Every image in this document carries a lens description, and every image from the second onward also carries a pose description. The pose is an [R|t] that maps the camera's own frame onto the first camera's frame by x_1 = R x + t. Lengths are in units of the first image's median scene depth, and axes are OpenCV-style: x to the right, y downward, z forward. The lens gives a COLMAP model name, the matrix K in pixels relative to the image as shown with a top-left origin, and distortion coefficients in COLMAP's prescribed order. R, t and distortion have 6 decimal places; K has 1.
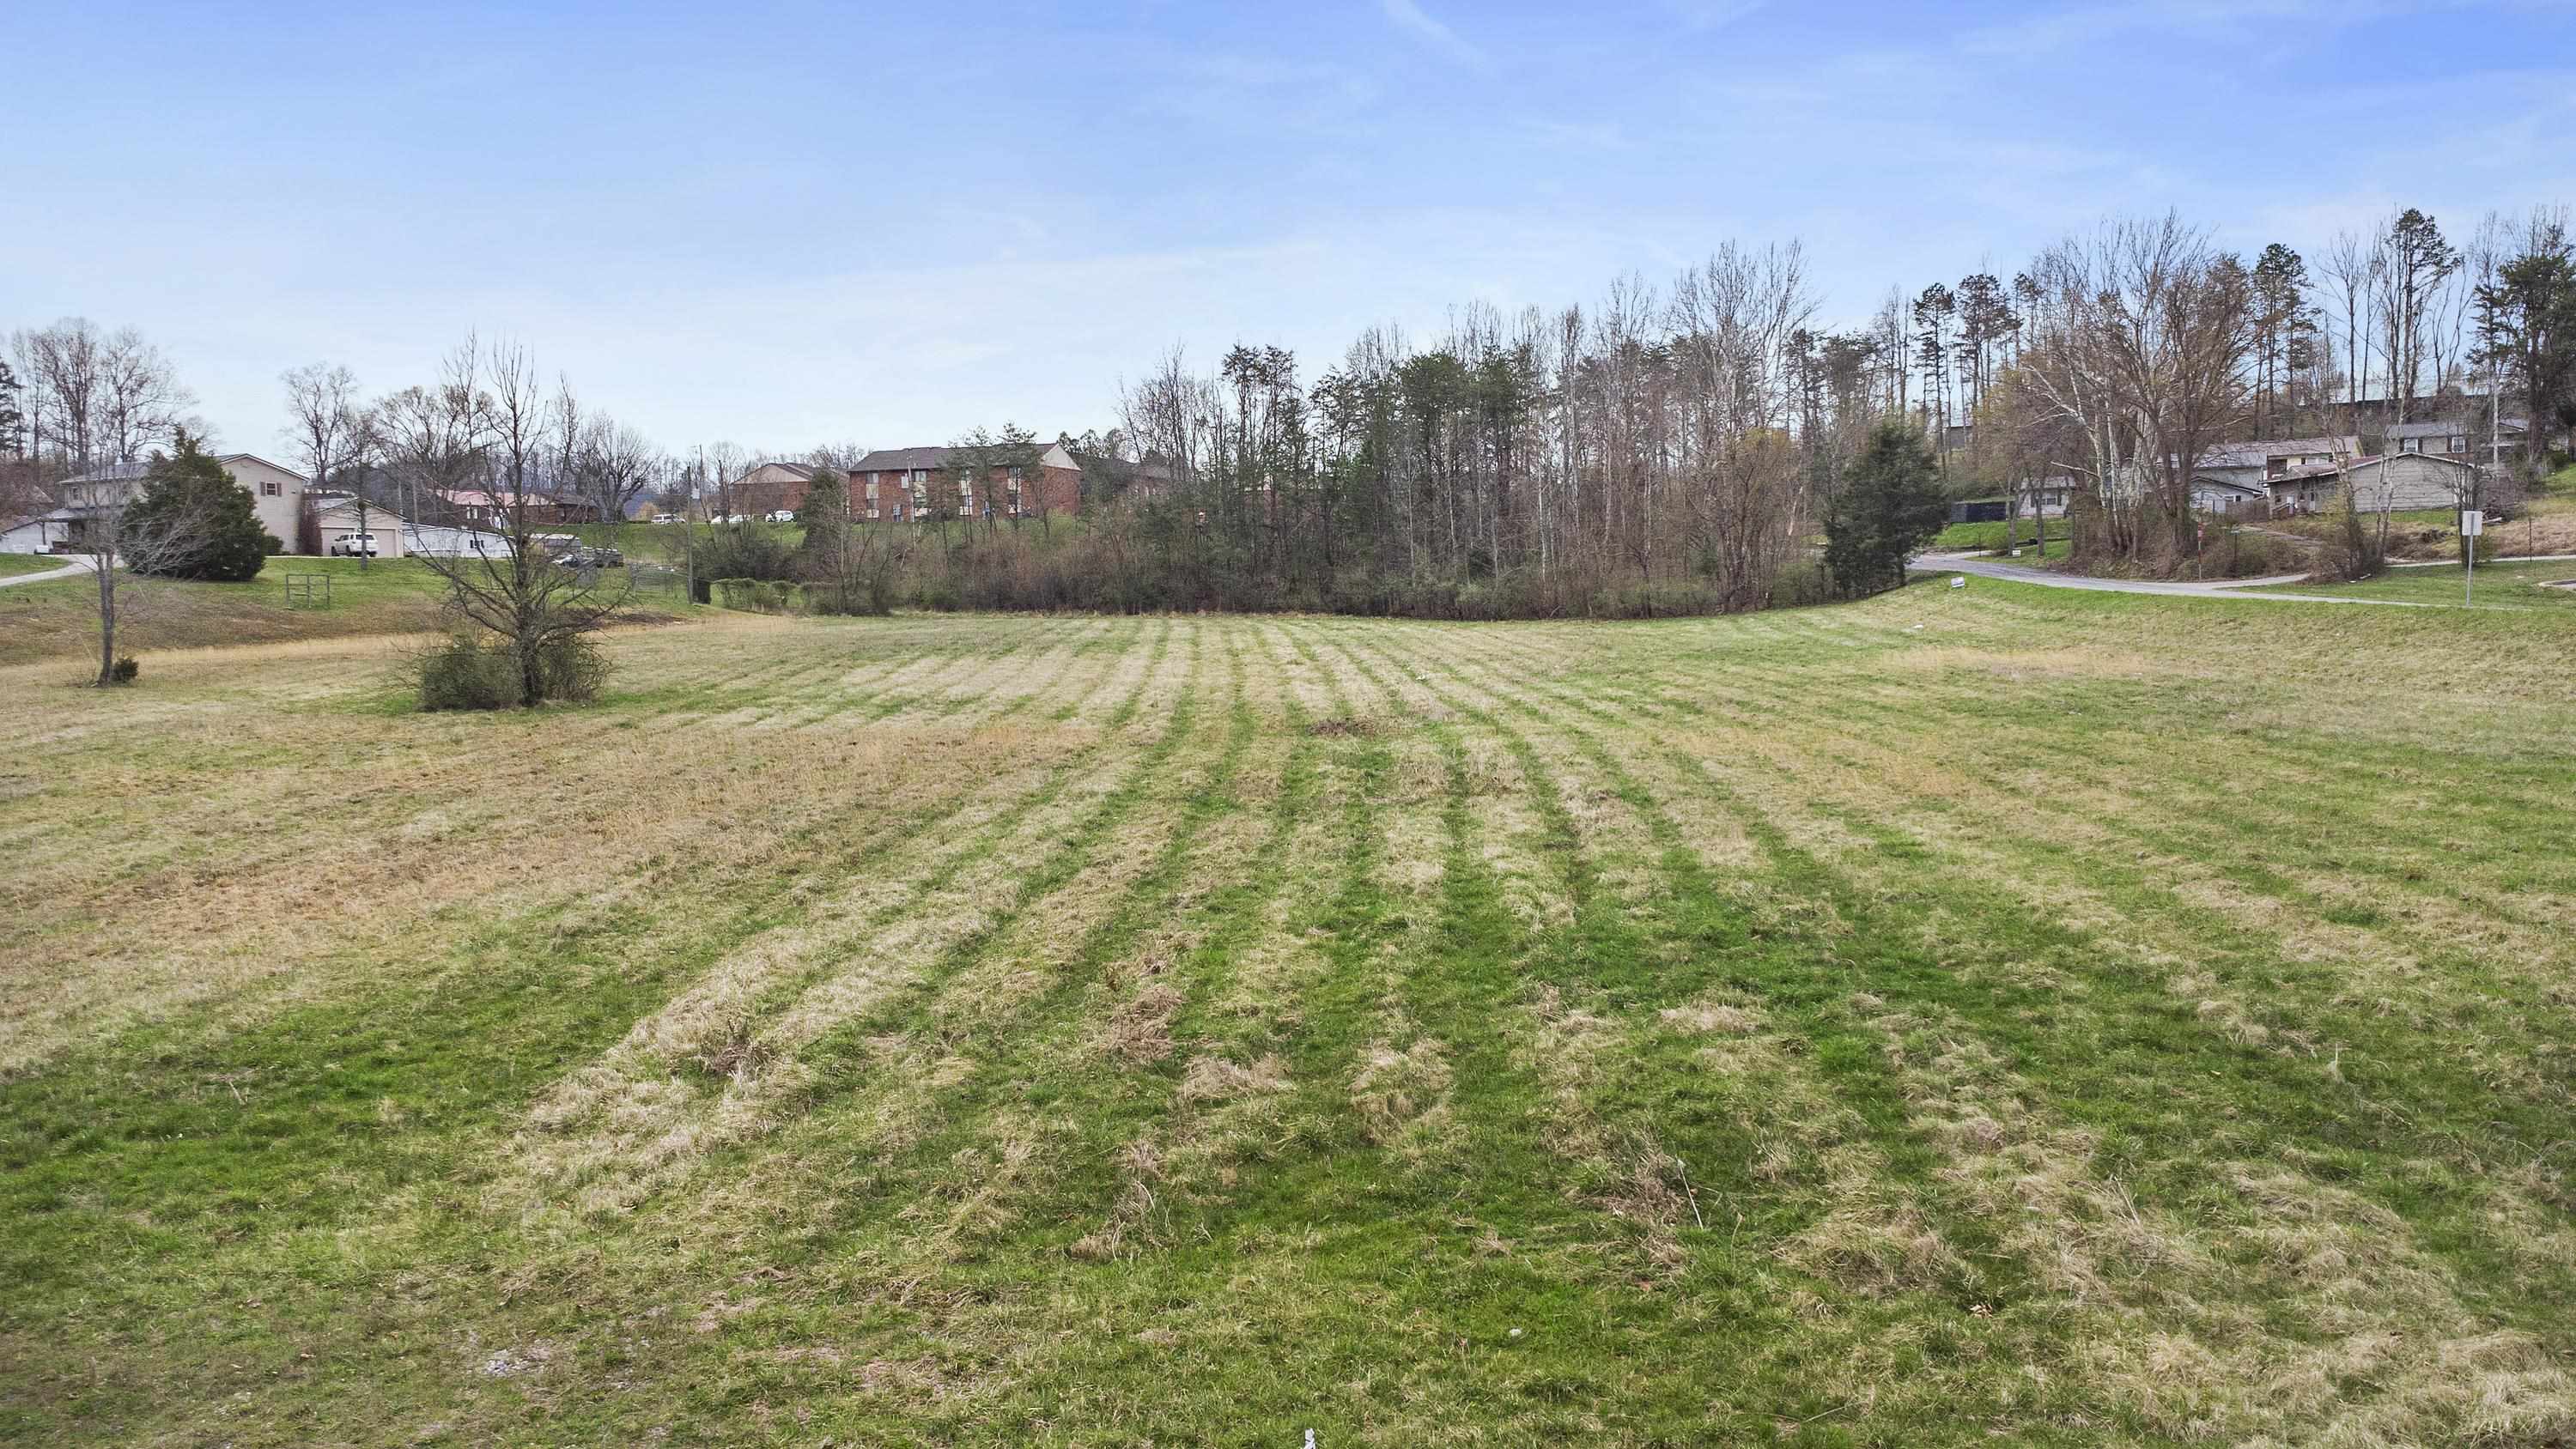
lens RADIAL K [[1861.4, 0, 1288.1], [0, 1861.4, 722.2], [0, 0, 1]] dist [0.036507, -0.049227]
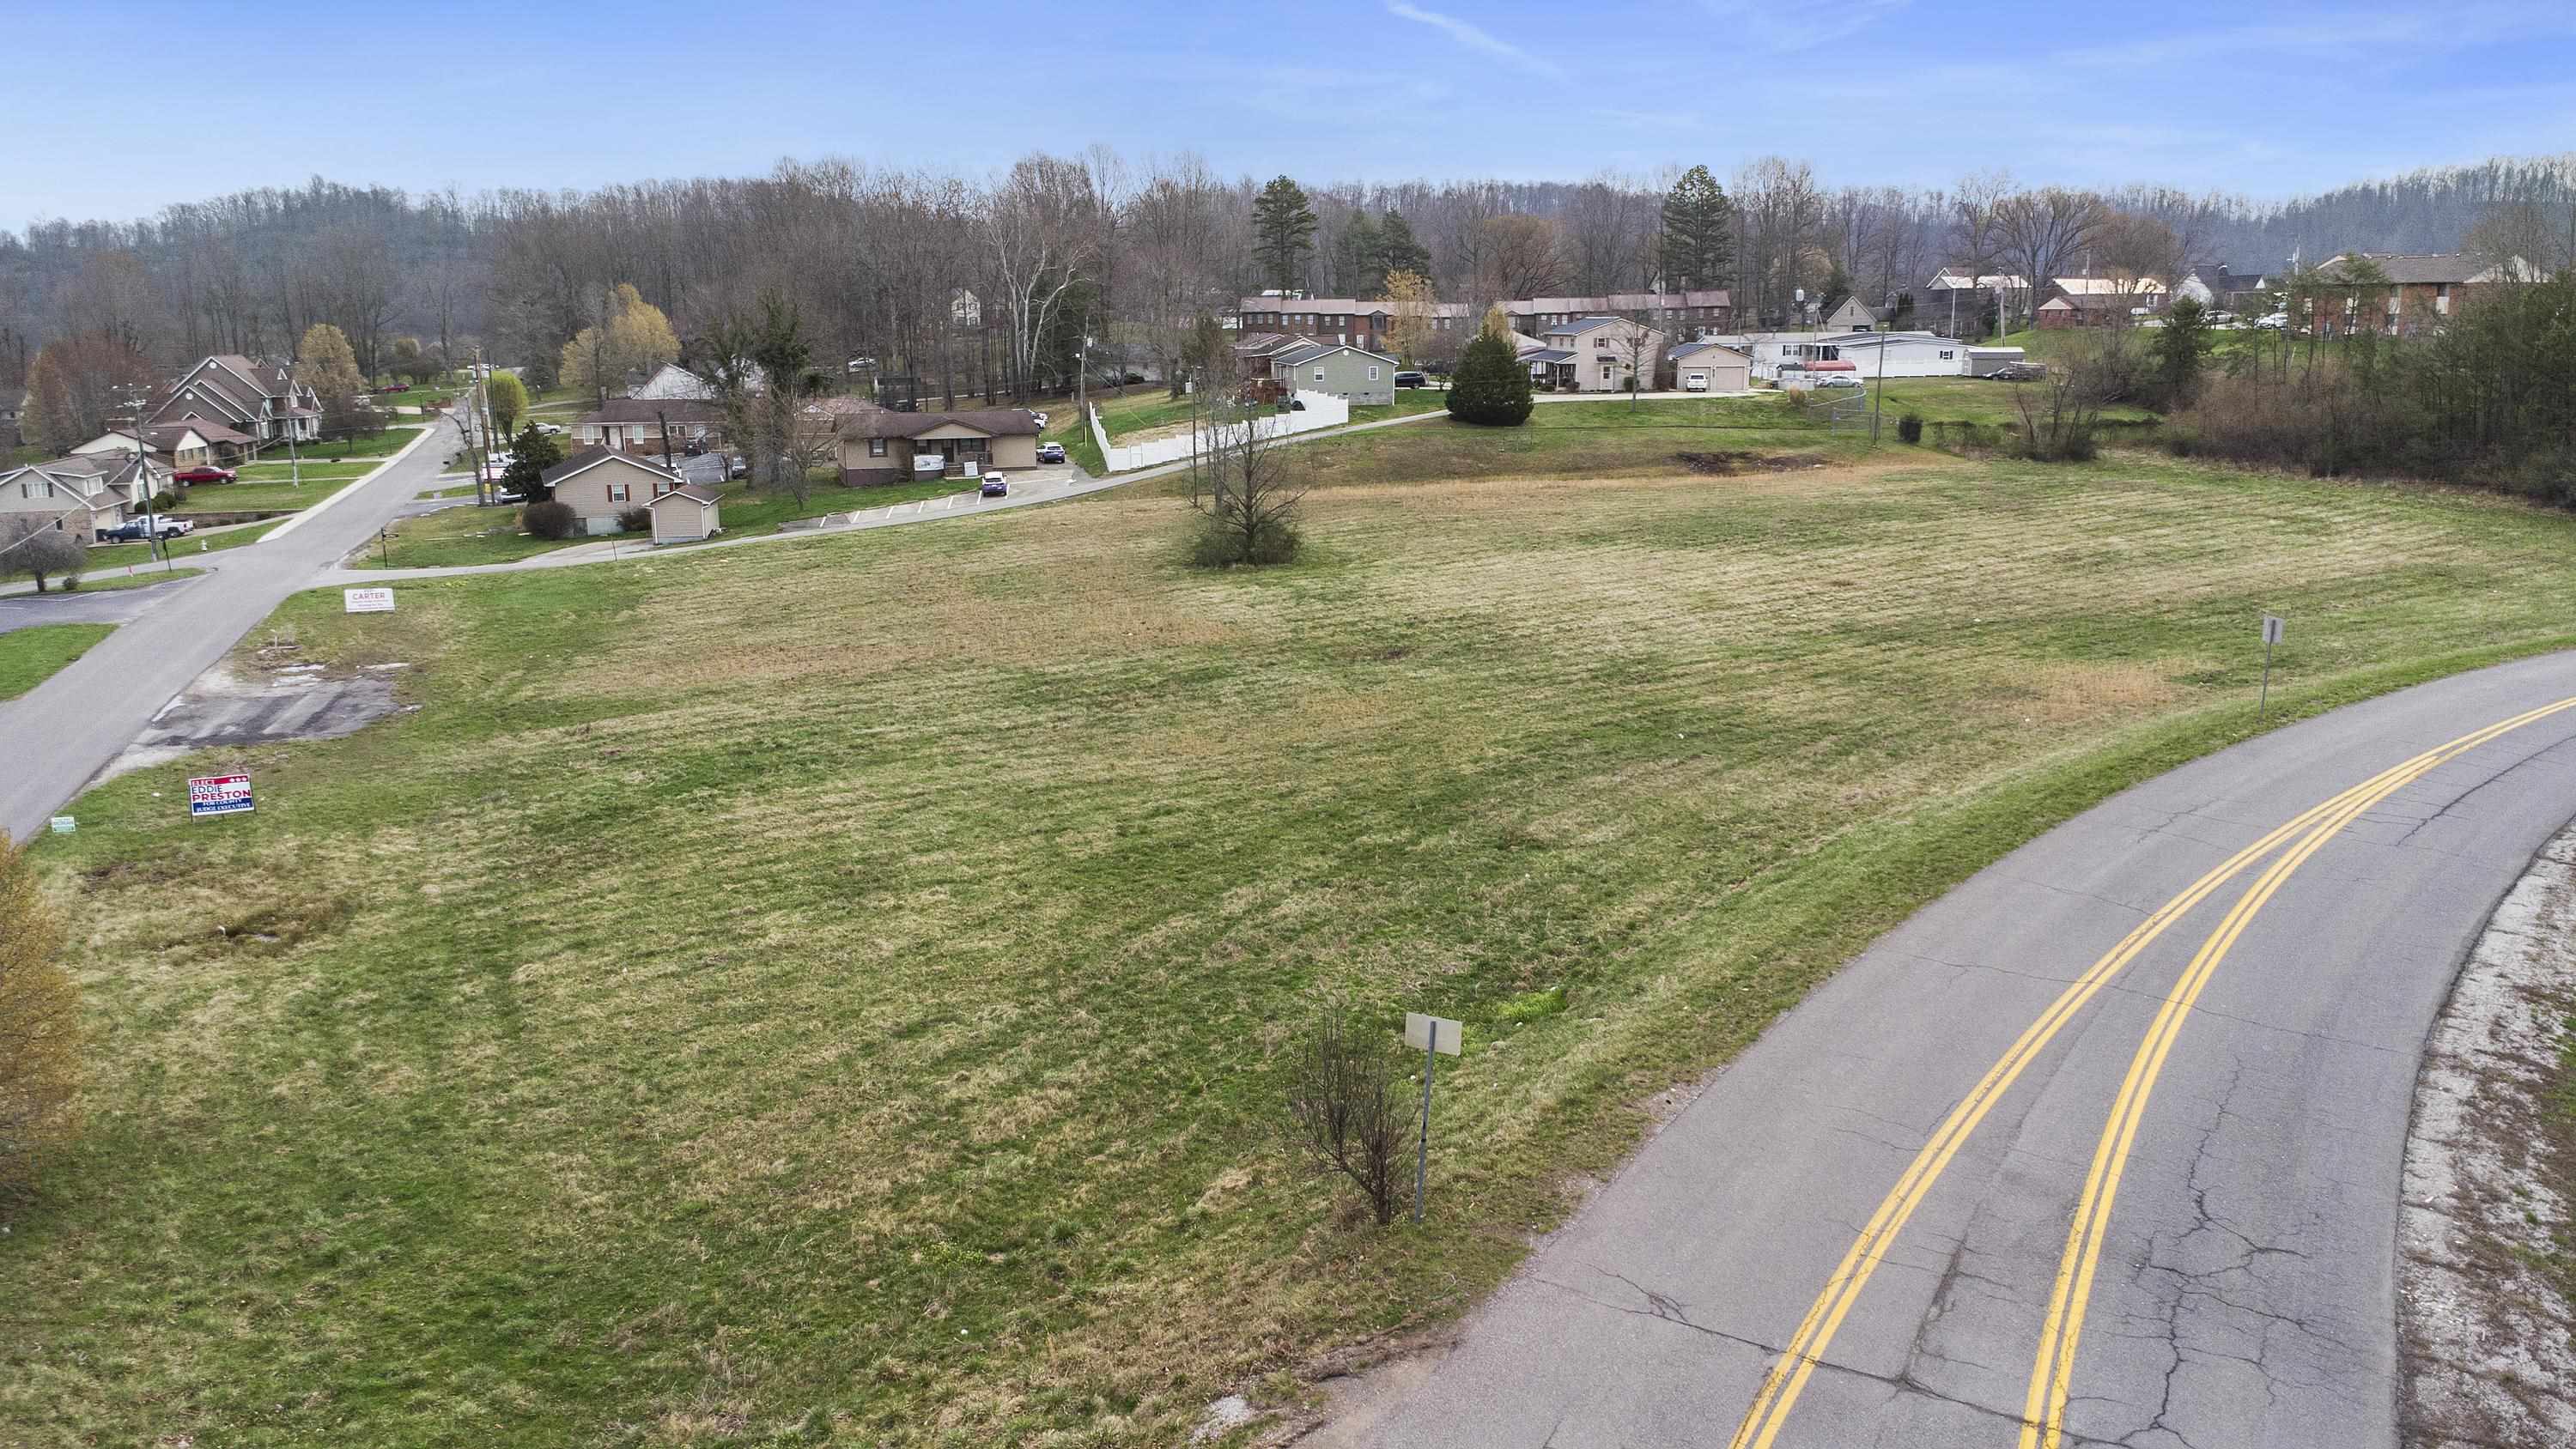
lens RADIAL K [[1861.4, 0, 1288.3], [0, 1861.4, 722.9], [0, 0, 1]] dist [0.036507, -0.049227]
pose [[0.527612, 0.194187, -0.826993, 0.487165], [-0.064241, 0.979855, 0.189096, -0.087235], [0.847053, -0.046643, 0.529458, 0.033547]]
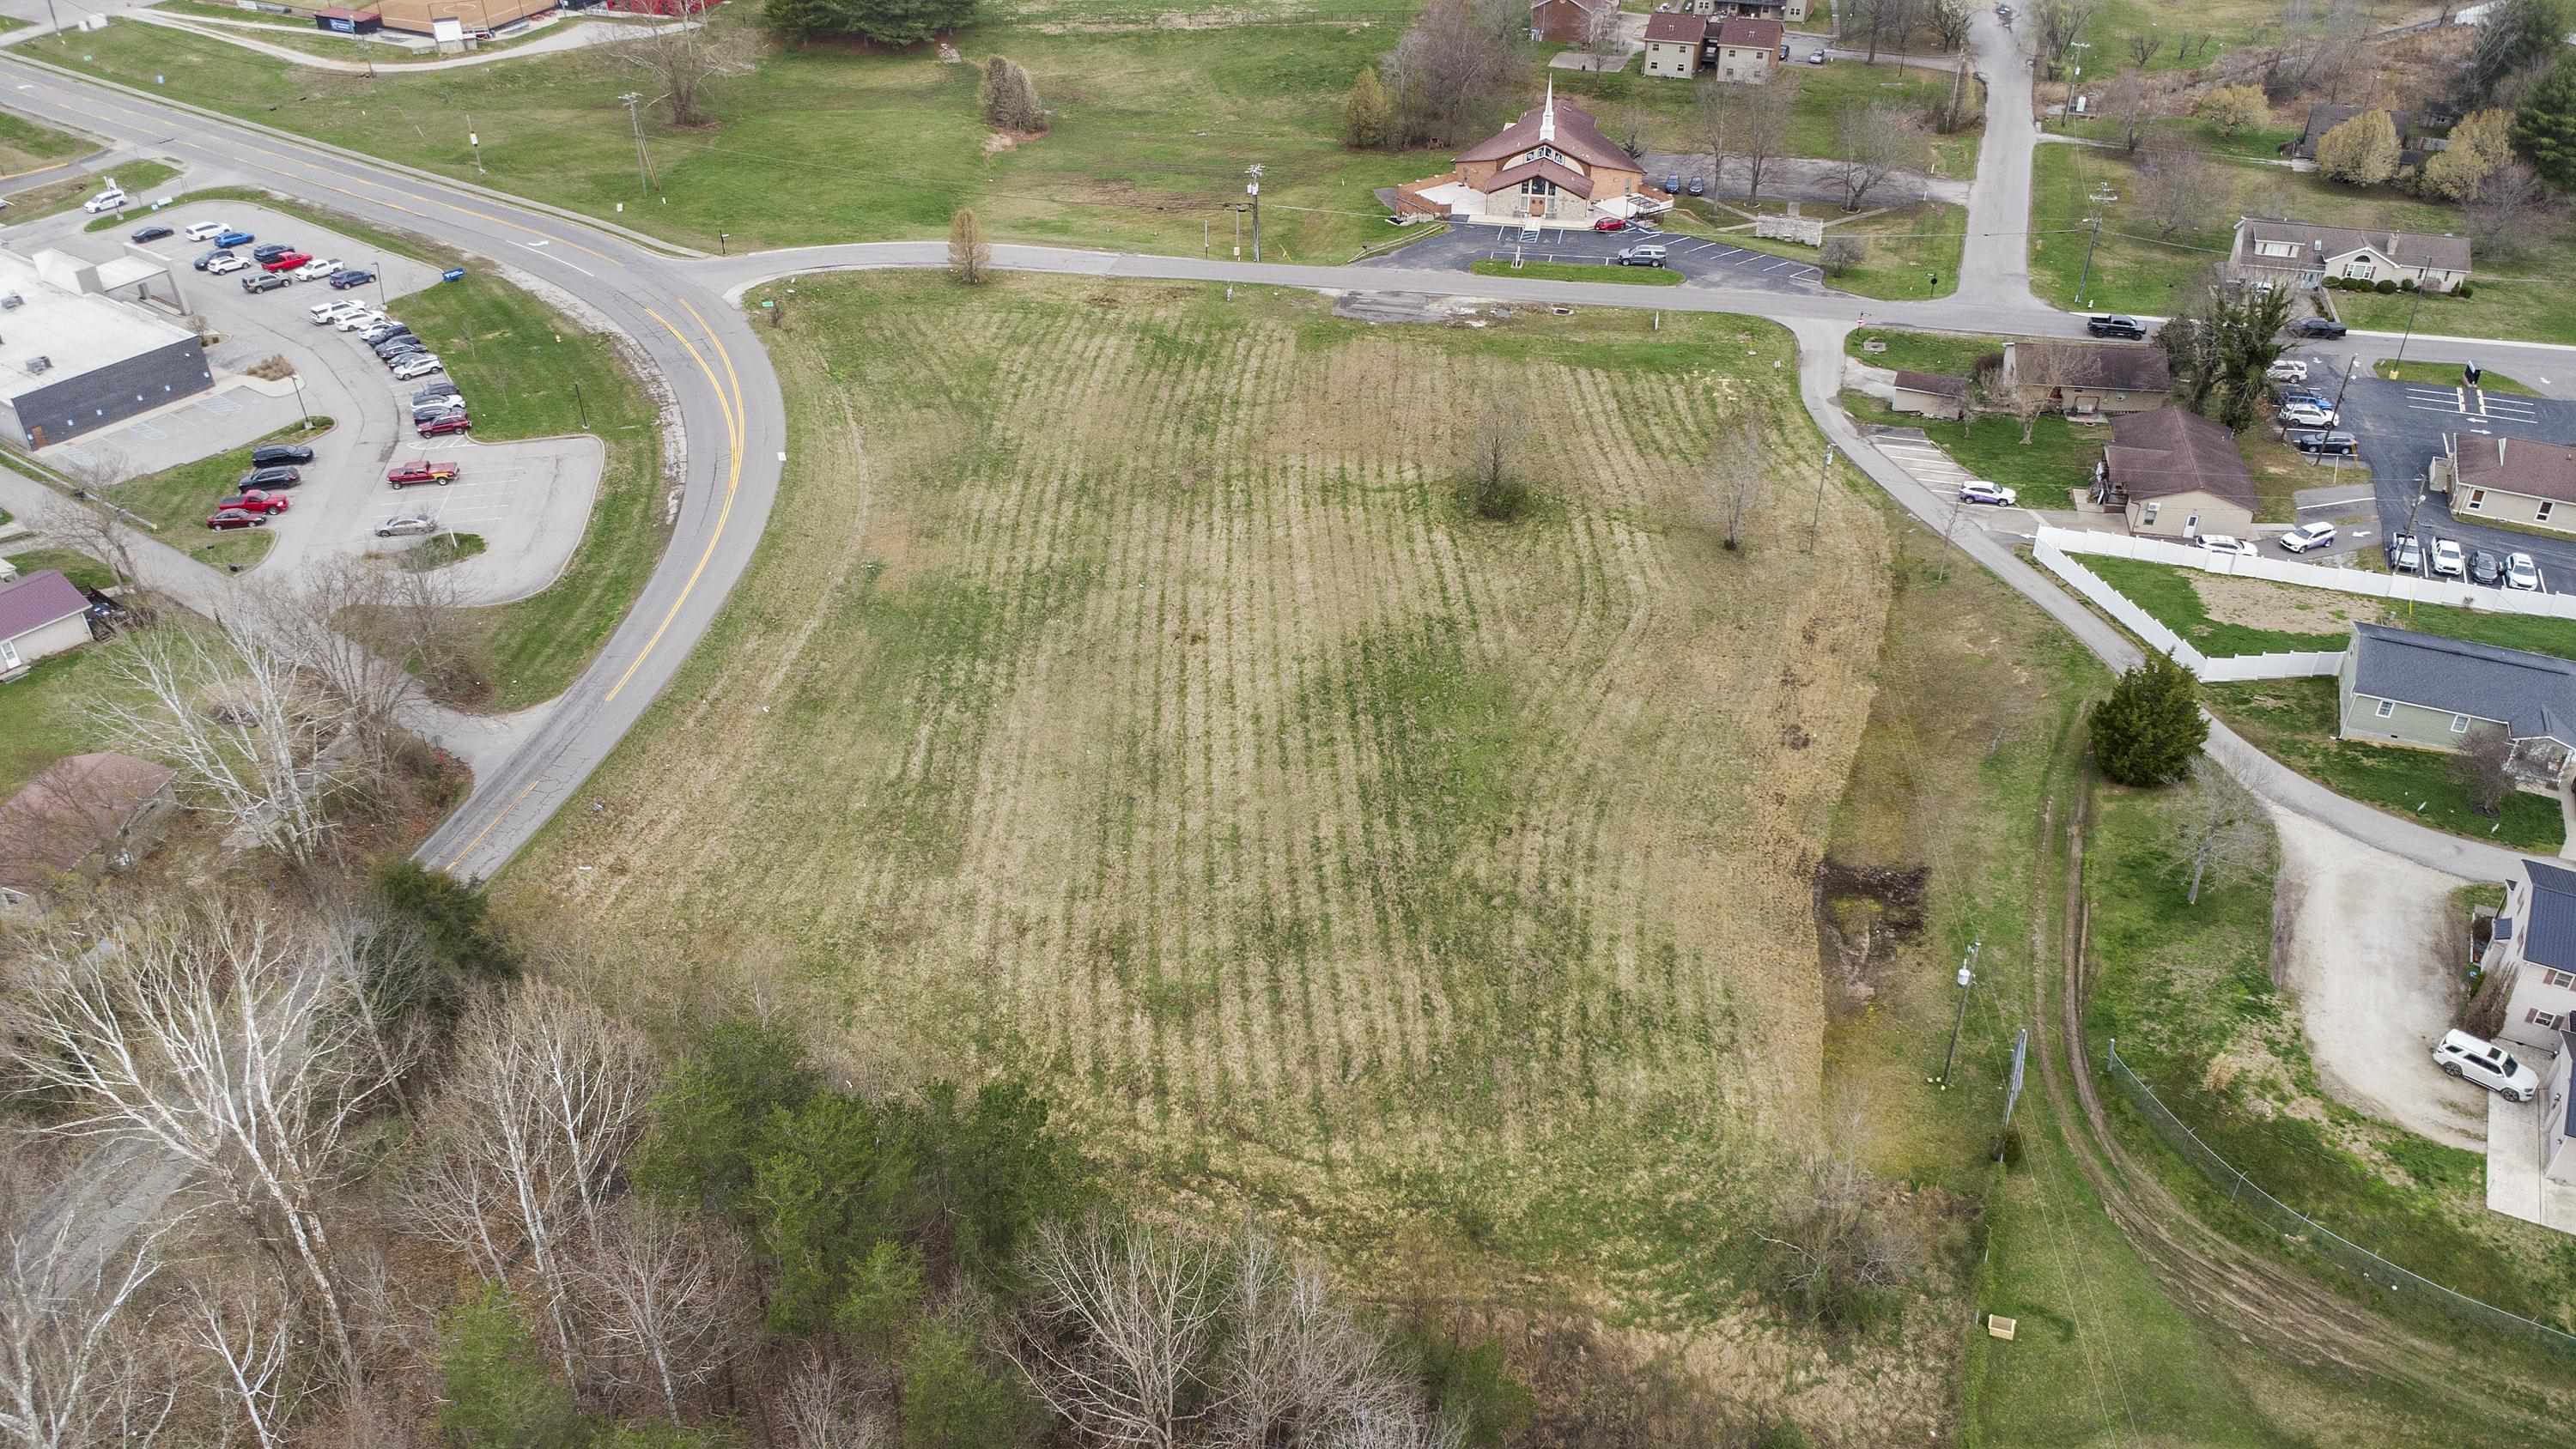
lens RADIAL K [[1861.4, 0, 1285.6], [0, 1861.4, 722.7], [0, 0, 1]] dist [0.036507, -0.049227]
pose [[-0.999463, 0.024179, 0.022115, -0.069727], [0.032684, 0.783807, 0.620143, -0.625572], [-0.002339, 0.620533, -0.784177, 1.433780]]
